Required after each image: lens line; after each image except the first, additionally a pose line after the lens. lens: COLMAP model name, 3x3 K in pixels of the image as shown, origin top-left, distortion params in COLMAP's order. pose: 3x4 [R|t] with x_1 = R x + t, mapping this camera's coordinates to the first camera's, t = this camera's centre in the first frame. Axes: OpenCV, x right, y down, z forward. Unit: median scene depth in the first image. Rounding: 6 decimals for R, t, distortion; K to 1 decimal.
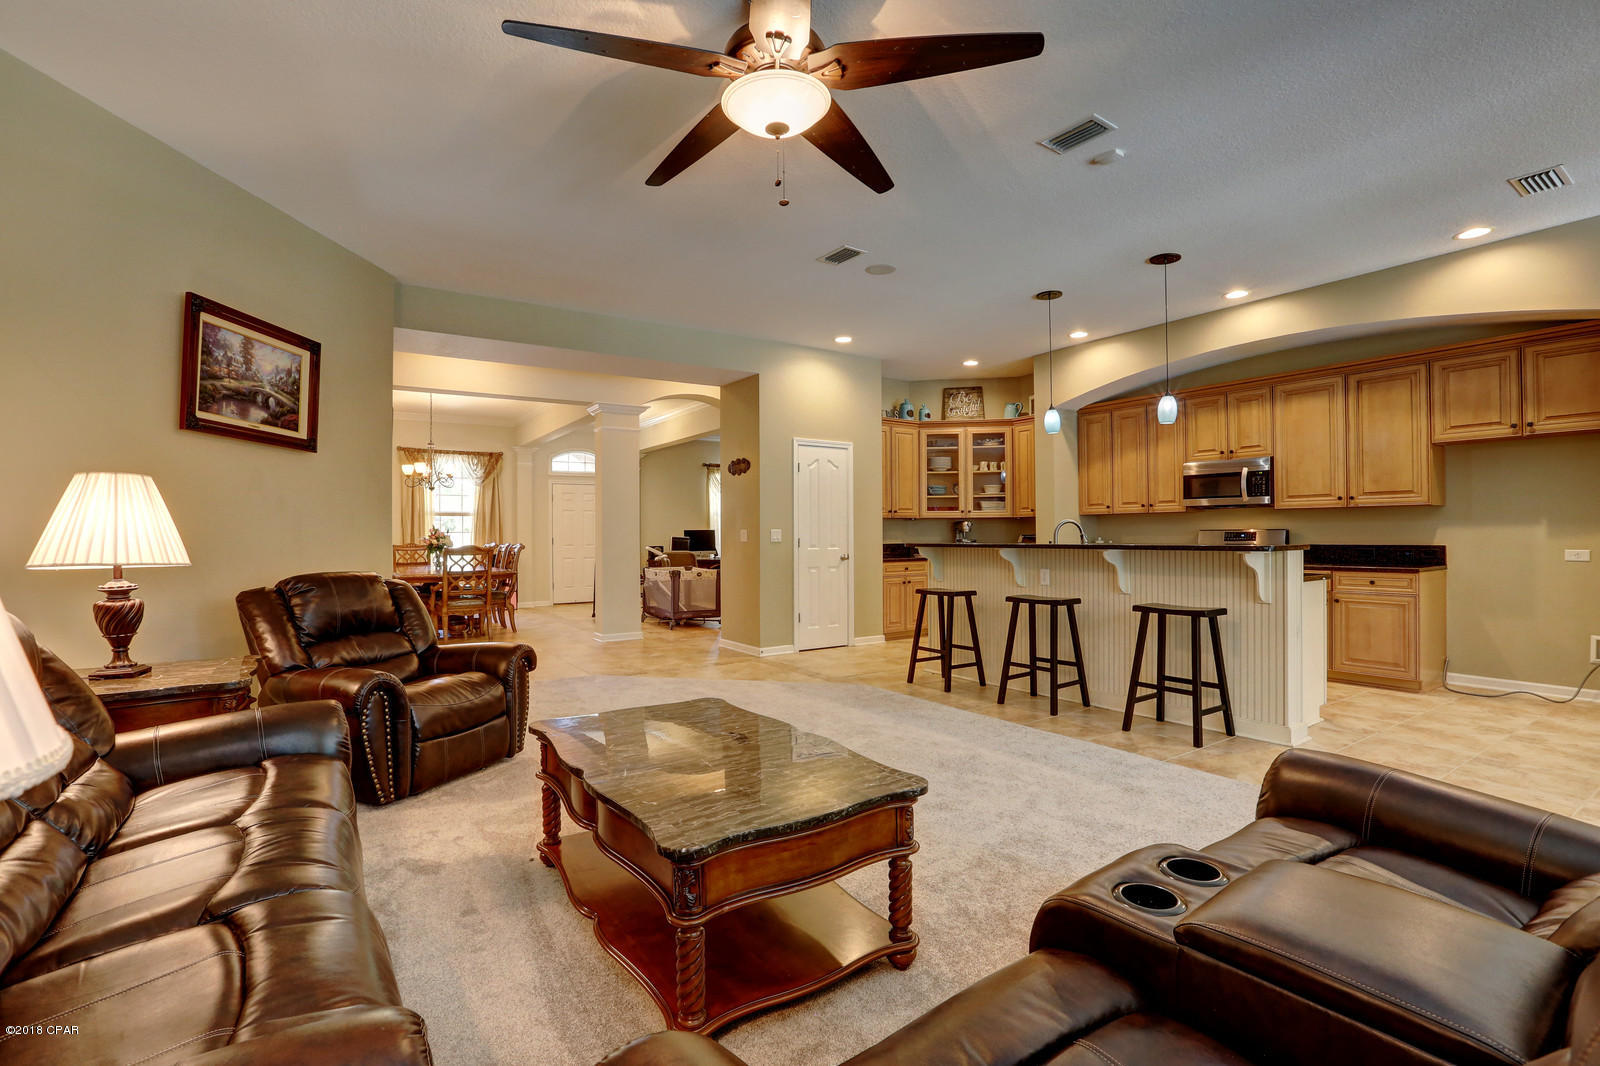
lens RADIAL K [[734.2, 0, 801.5], [0, 734.2, 530.8], [0, 0, 1]] dist [-0.046269, 0.013459]
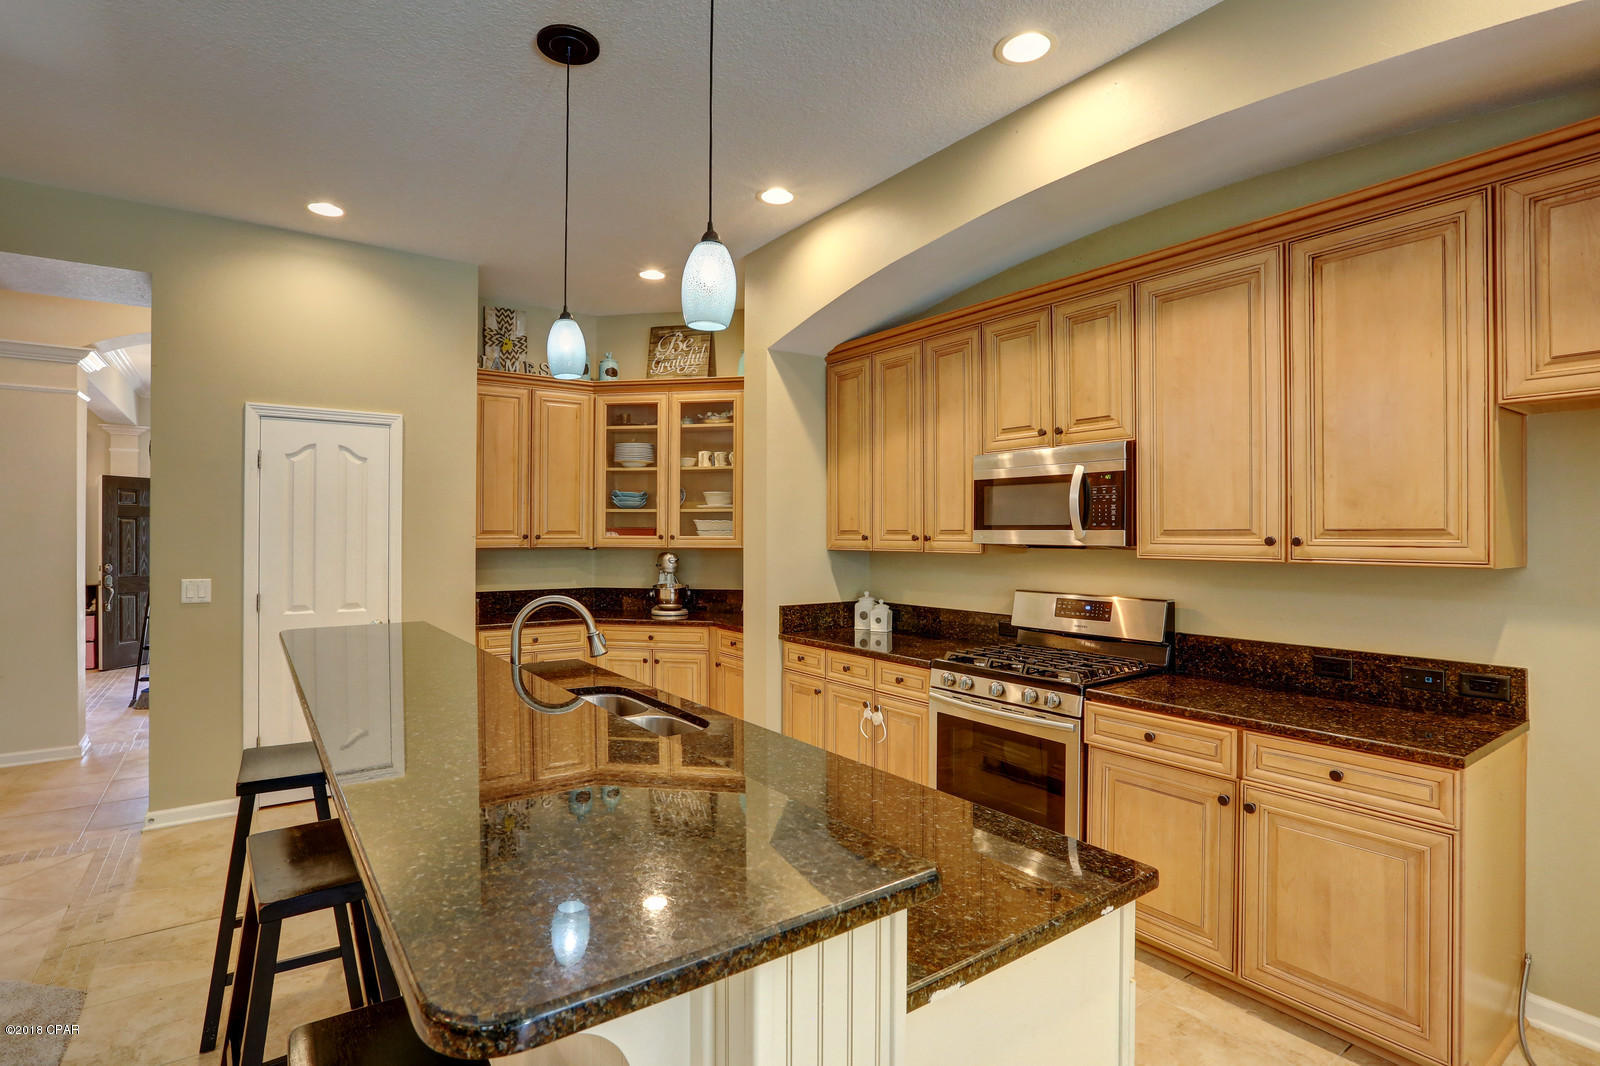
lens RADIAL K [[793.6, 0, 801.9], [0, 793.6, 528.6], [0, 0, 1]] dist [-0.033674, 0.006440]
pose [[0.999457, 0.007961, 0.031981, 0.440091], [-0.007936, 0.999968, -0.000894, -0.047328], [-0.031988, 0.000639, 0.999488, 0.525875]]
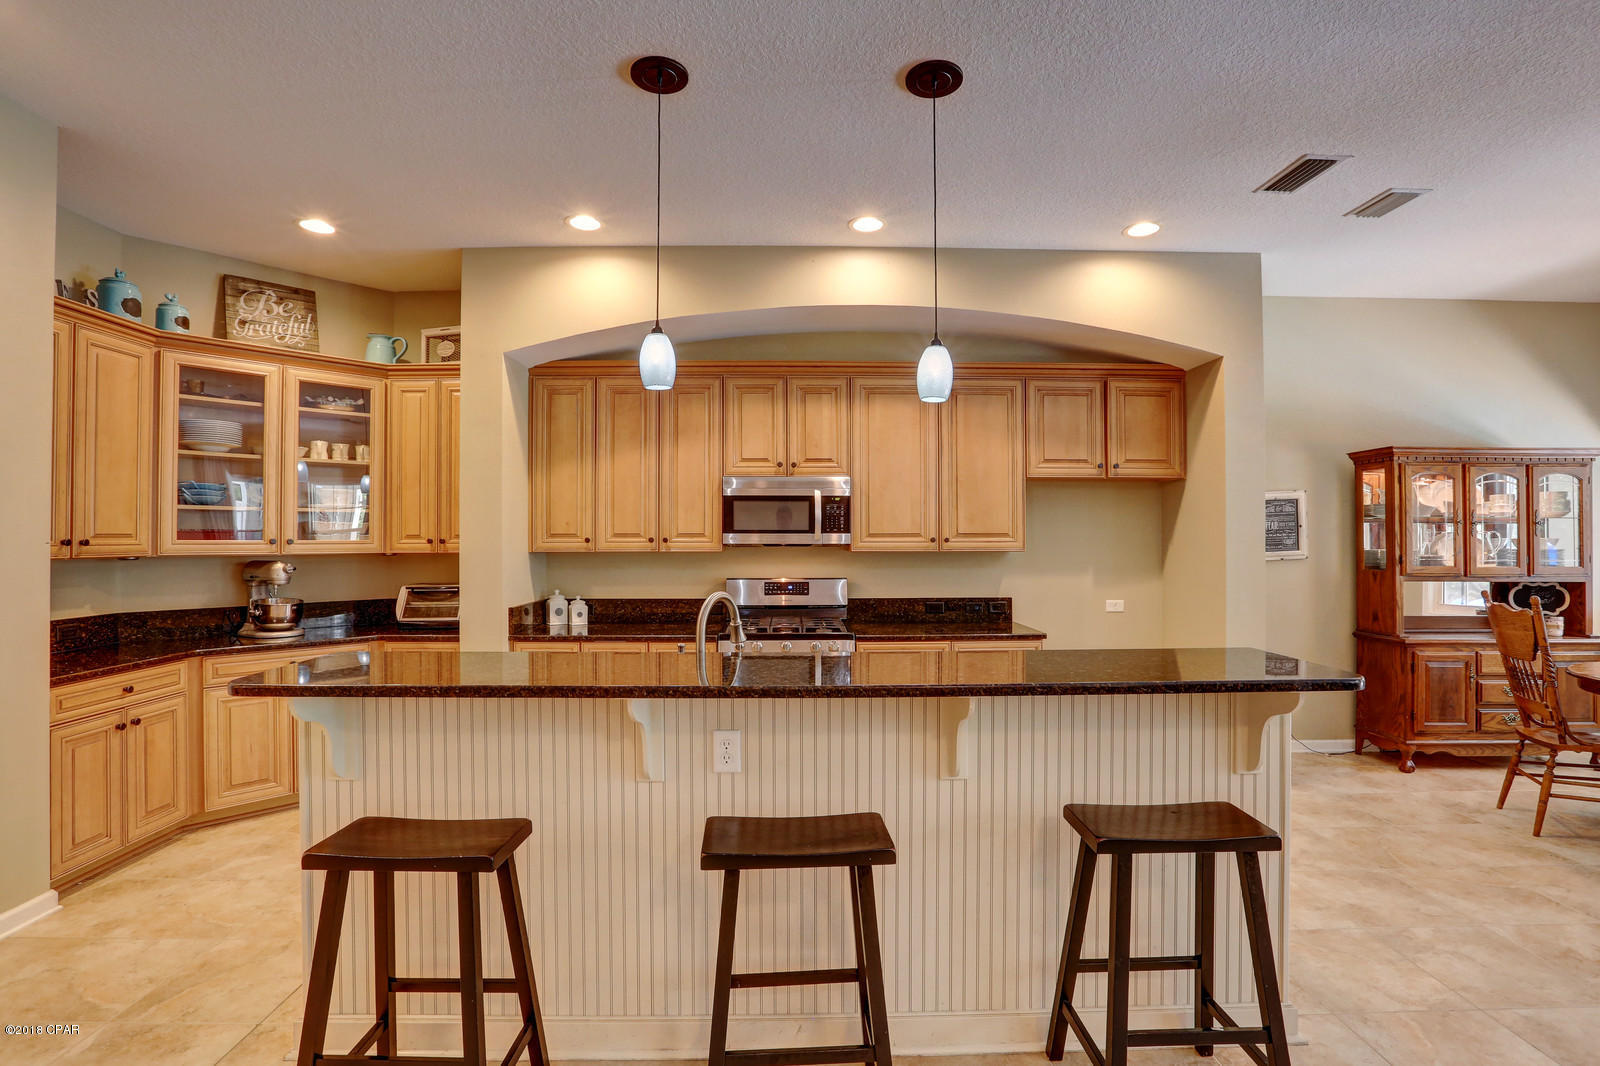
lens RADIAL K [[734.2, 0, 796.8], [0, 734.2, 531.9], [0, 0, 1]] dist [-0.046269, 0.013459]
pose [[0.544877, 0.011141, 0.838442, 0.023173], [-0.006757, 0.999938, -0.008896, -0.043621], [-0.838488, -0.000818, 0.544919, 0.661881]]
